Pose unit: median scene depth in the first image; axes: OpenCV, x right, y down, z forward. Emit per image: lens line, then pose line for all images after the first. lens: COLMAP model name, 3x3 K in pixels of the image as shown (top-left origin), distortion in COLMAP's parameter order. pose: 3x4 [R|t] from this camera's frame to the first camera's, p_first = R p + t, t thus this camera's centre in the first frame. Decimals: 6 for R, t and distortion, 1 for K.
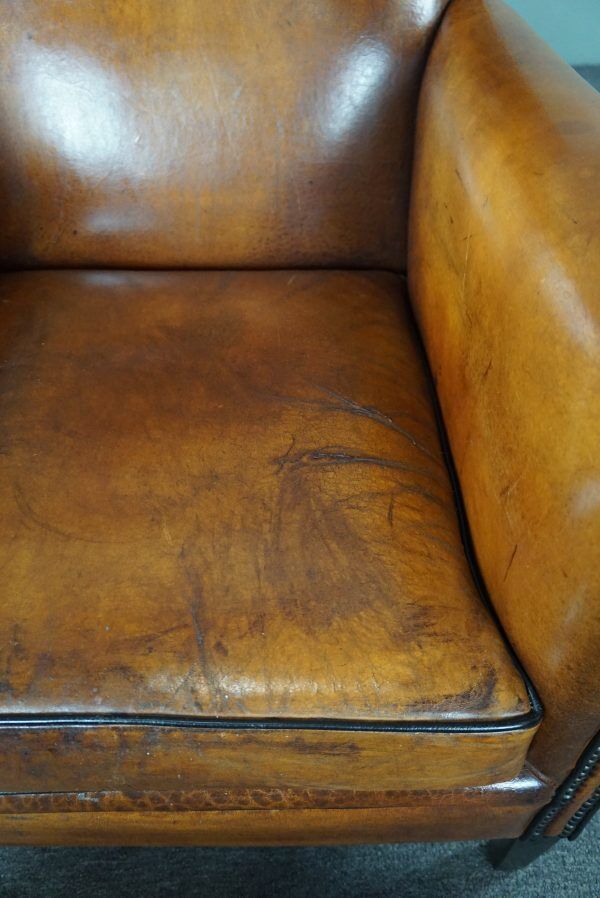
lens RADIAL K [[845.8, 0, 300.0], [0, 845.8, 449.0], [0, 0, 1]] dist [-0.085883, 0.137850]
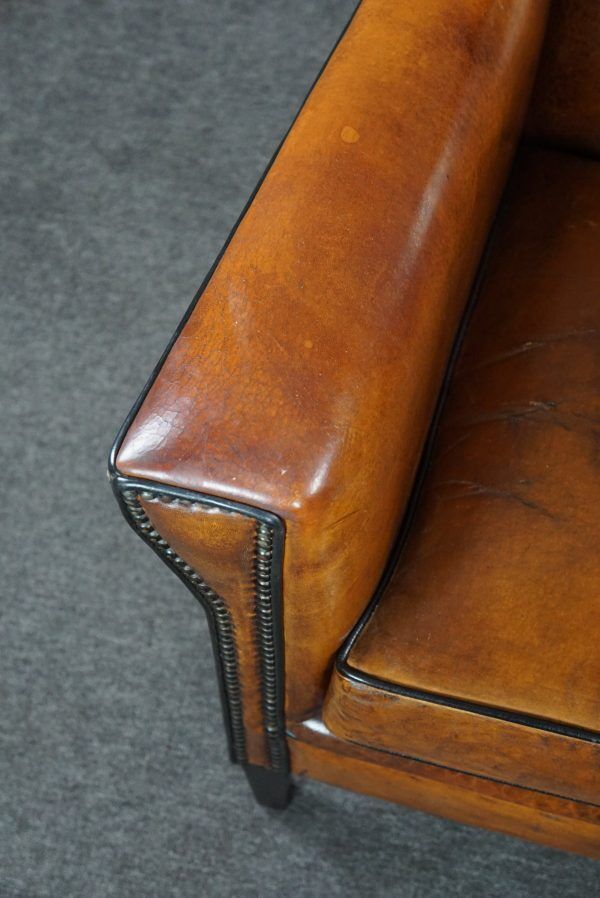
lens RADIAL K [[1650.0, 0, 300.0], [0, 1650.0, 449.0], [0, 0, 1]] dist [0.417244, 0.294408]
pose [[0.975211, 0.213072, -0.059703, -0.652214], [-0.193112, 0.951245, 0.240501, -0.409765], [0.108036, -0.223010, 0.968811, -0.908691]]
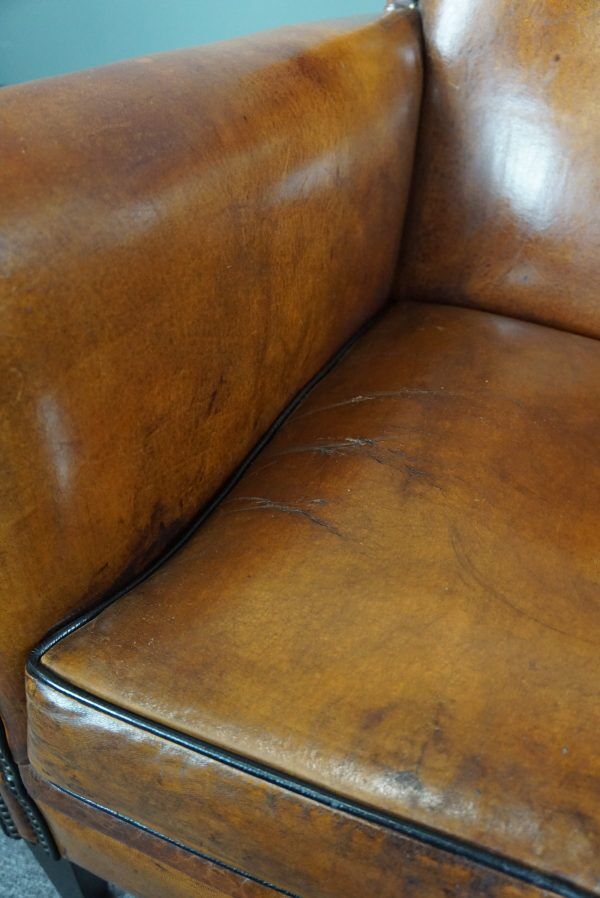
lens RADIAL K [[845.8, 0, 300.0], [0, 845.8, 449.0], [0, 0, 1]] dist [-0.085883, 0.137850]
pose [[0.925908, 0.267823, -0.266393, -0.297935], [-0.302950, 0.947729, -0.100154, 0.101256], [0.225645, 0.173437, 0.958647, 0.201267]]
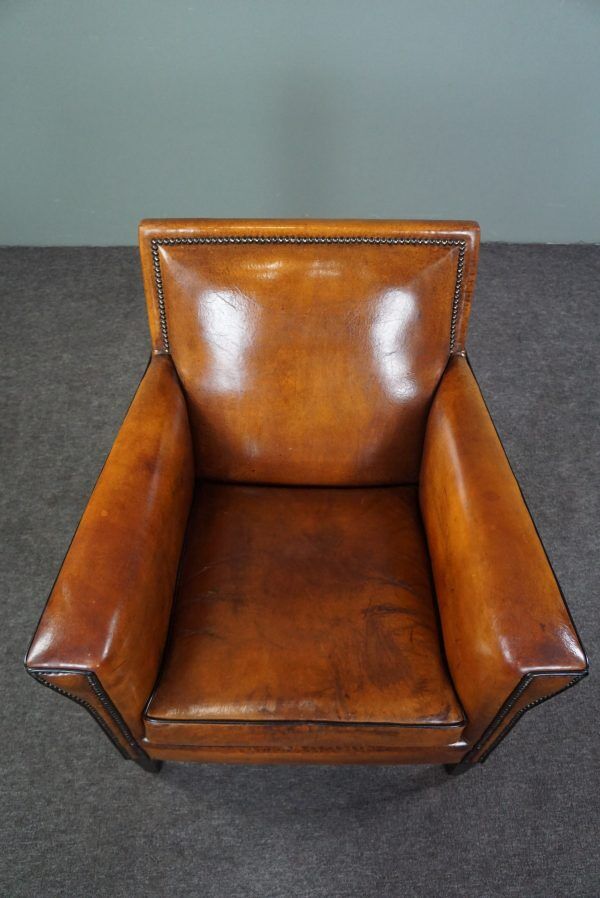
lens RADIAL K [[845.8, 0, 300.0], [0, 845.8, 449.0], [0, 0, 1]] dist [-0.085883, 0.137850]
pose [[0.999555, 0.018350, 0.023529, -0.293299], [-0.020750, 0.994132, 0.106161, -0.745945], [-0.021443, -0.106602, 0.994071, -1.413097]]
